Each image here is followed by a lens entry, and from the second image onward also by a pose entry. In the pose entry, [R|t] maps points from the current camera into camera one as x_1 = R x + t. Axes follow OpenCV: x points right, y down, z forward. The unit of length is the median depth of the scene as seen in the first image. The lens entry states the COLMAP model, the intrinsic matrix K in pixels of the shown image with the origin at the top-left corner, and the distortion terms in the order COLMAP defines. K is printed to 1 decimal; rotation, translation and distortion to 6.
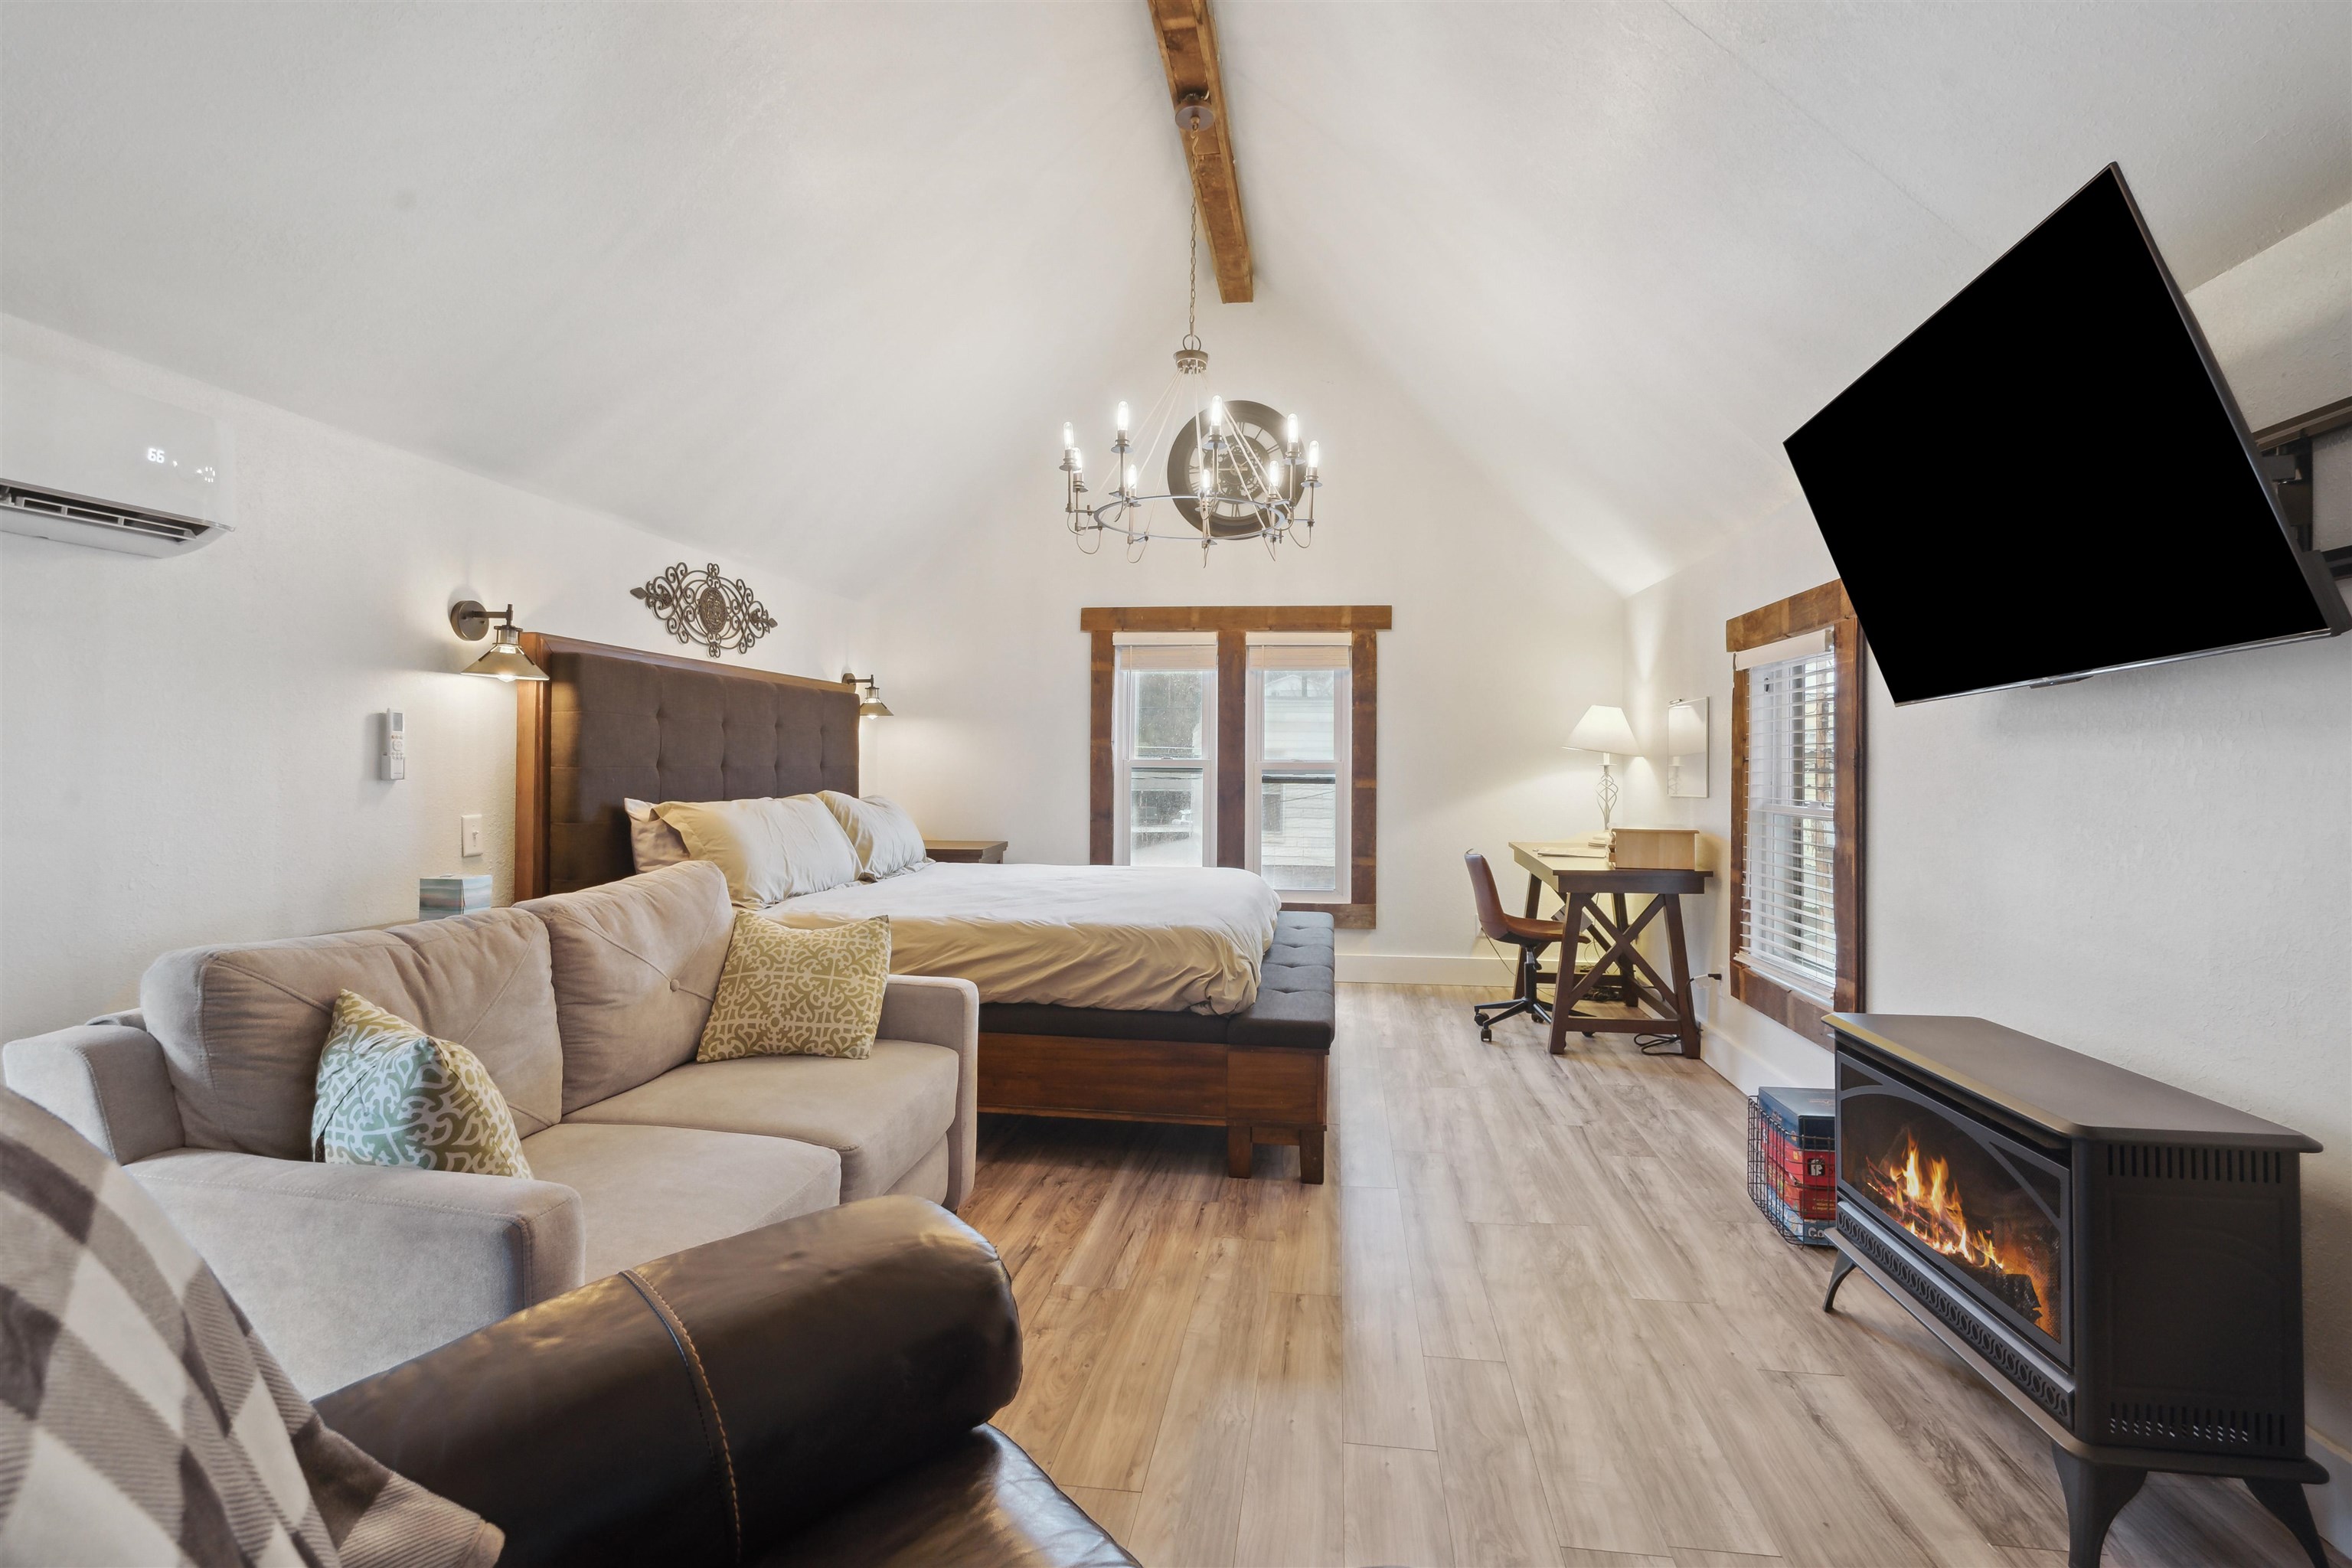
lens RADIAL K [[1118.9, 0, 1199.6], [0, 1118.9, 743.3], [0, 0, 1]] dist [-0.002475, 0.000257]
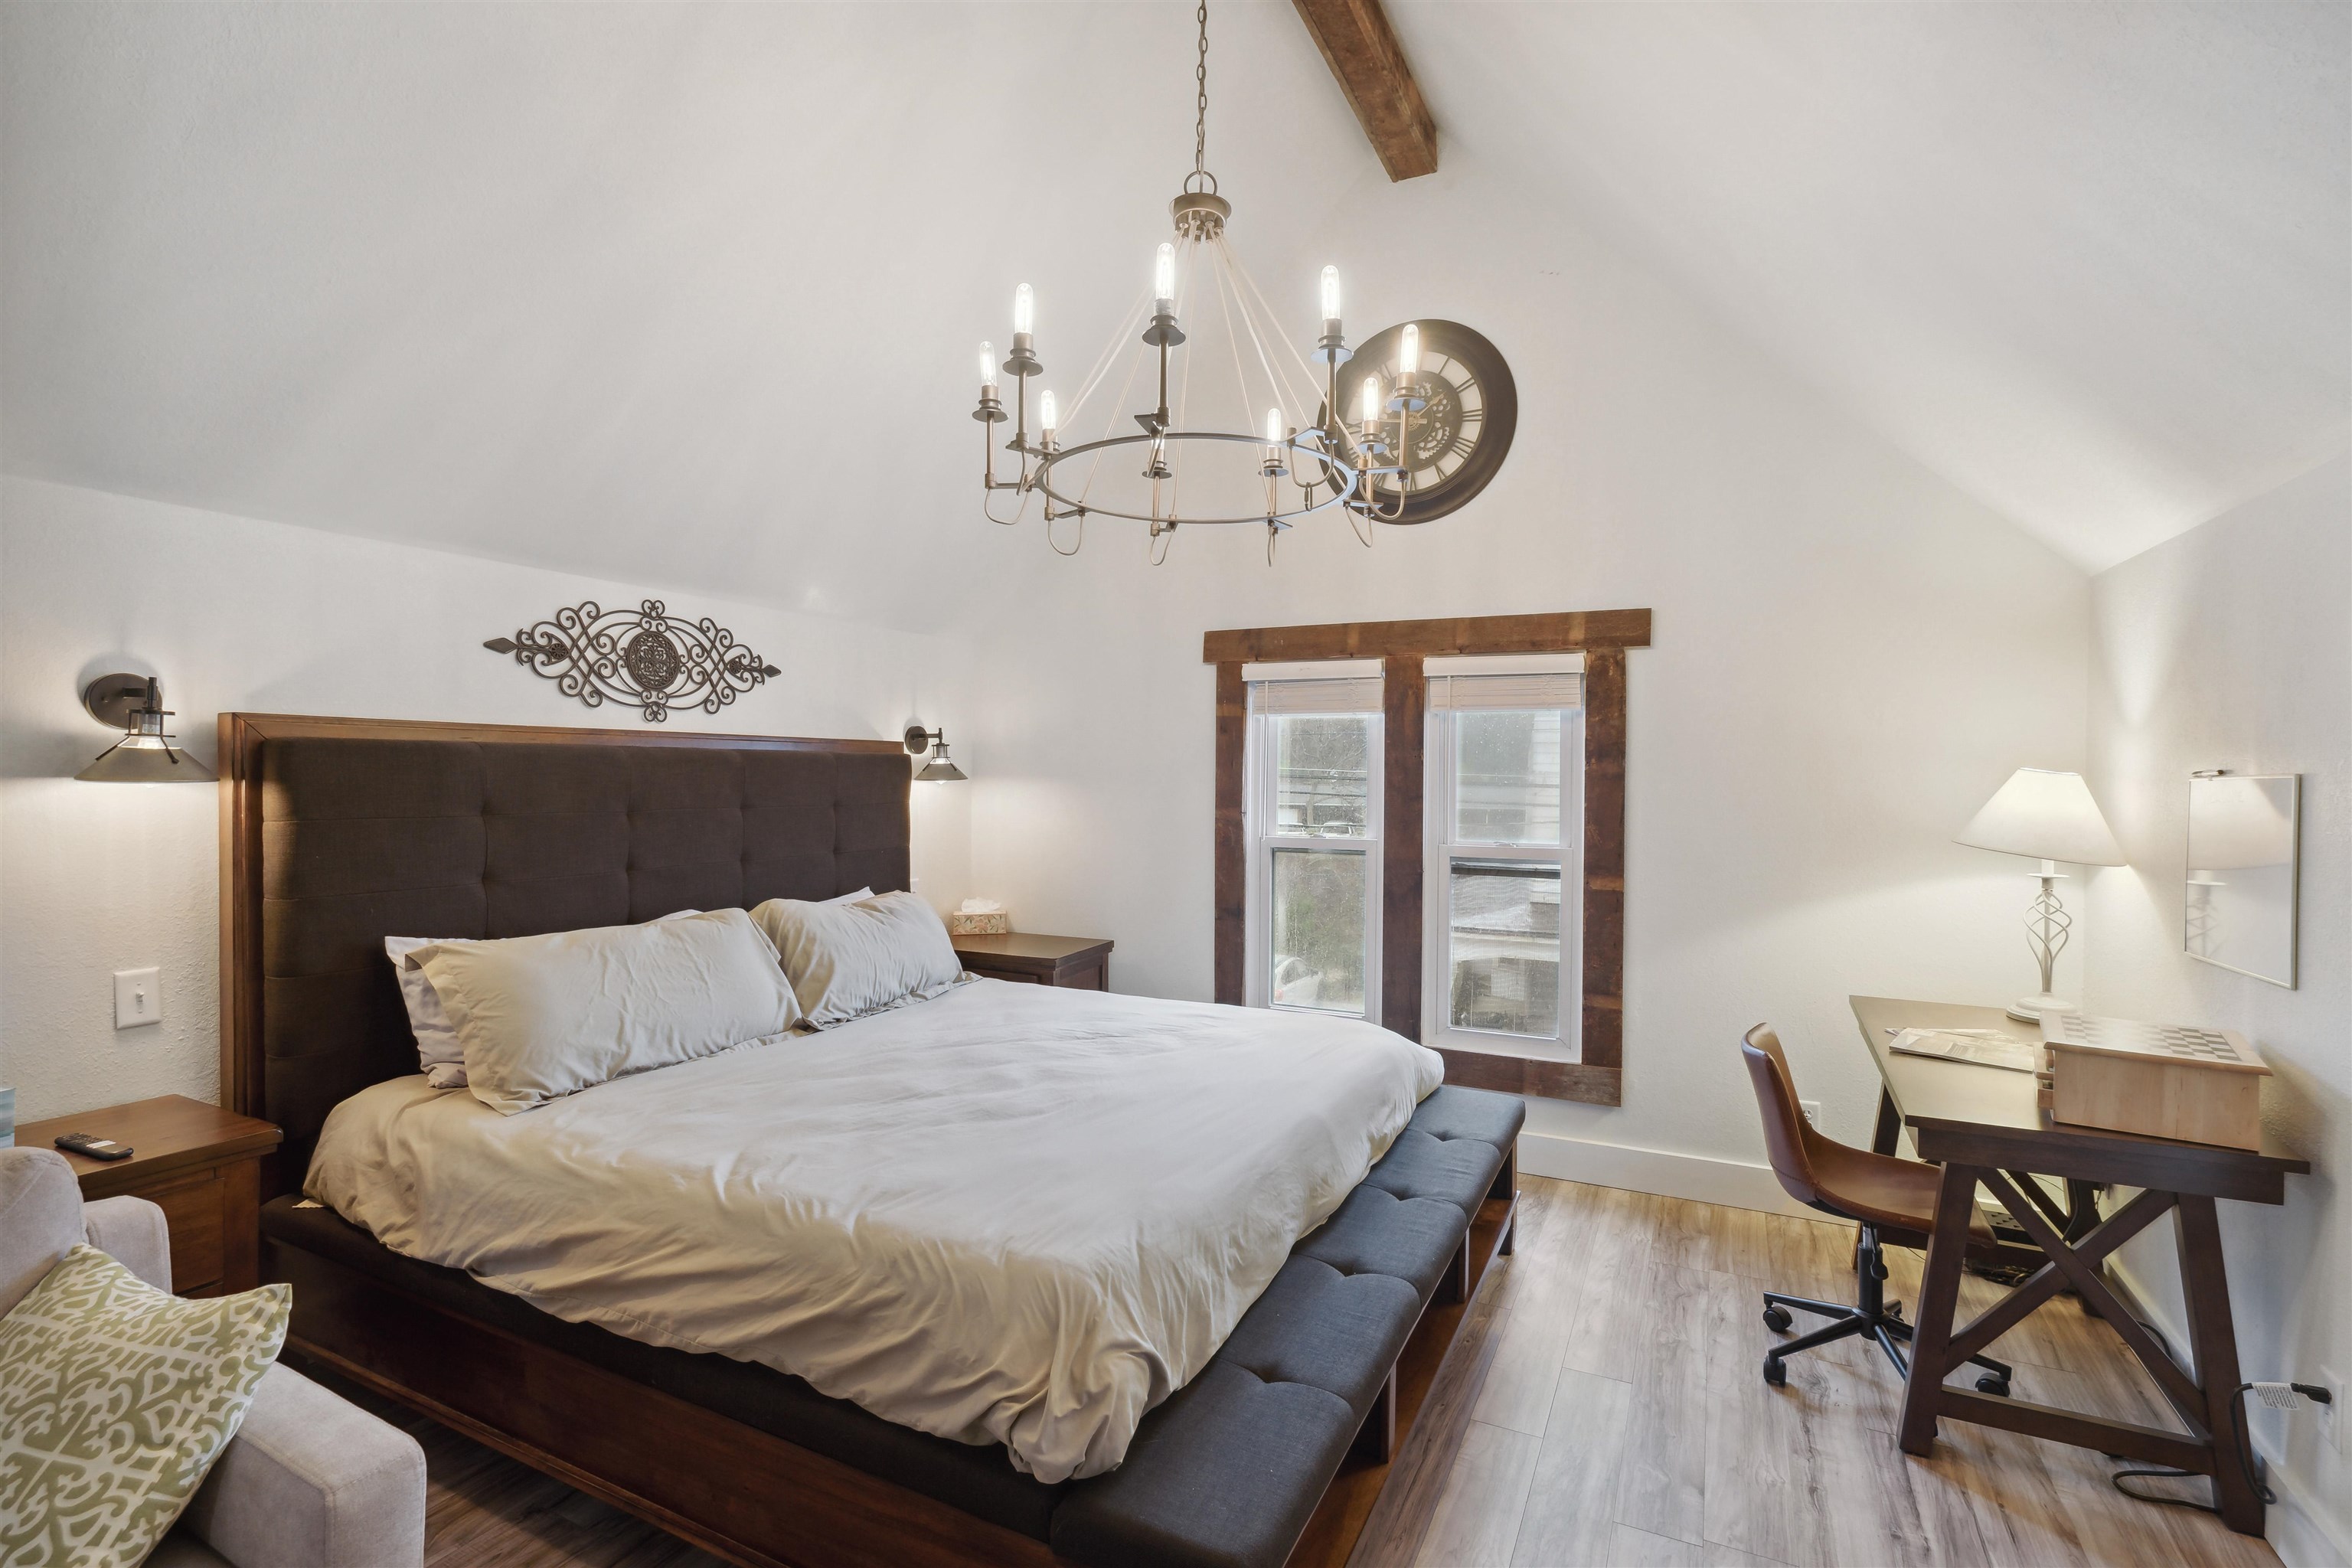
lens RADIAL K [[1103.6, 0, 1176.0], [0, 1103.6, 784.0], [0, 0, 1]] dist [-0.000505, 0.001216]
pose [[0.943263, 0.003677, -0.332025, 0.153860], [0.005041, 0.999665, 0.025391, -0.049146], [0.332008, -0.025624, 0.942929, 0.380783]]
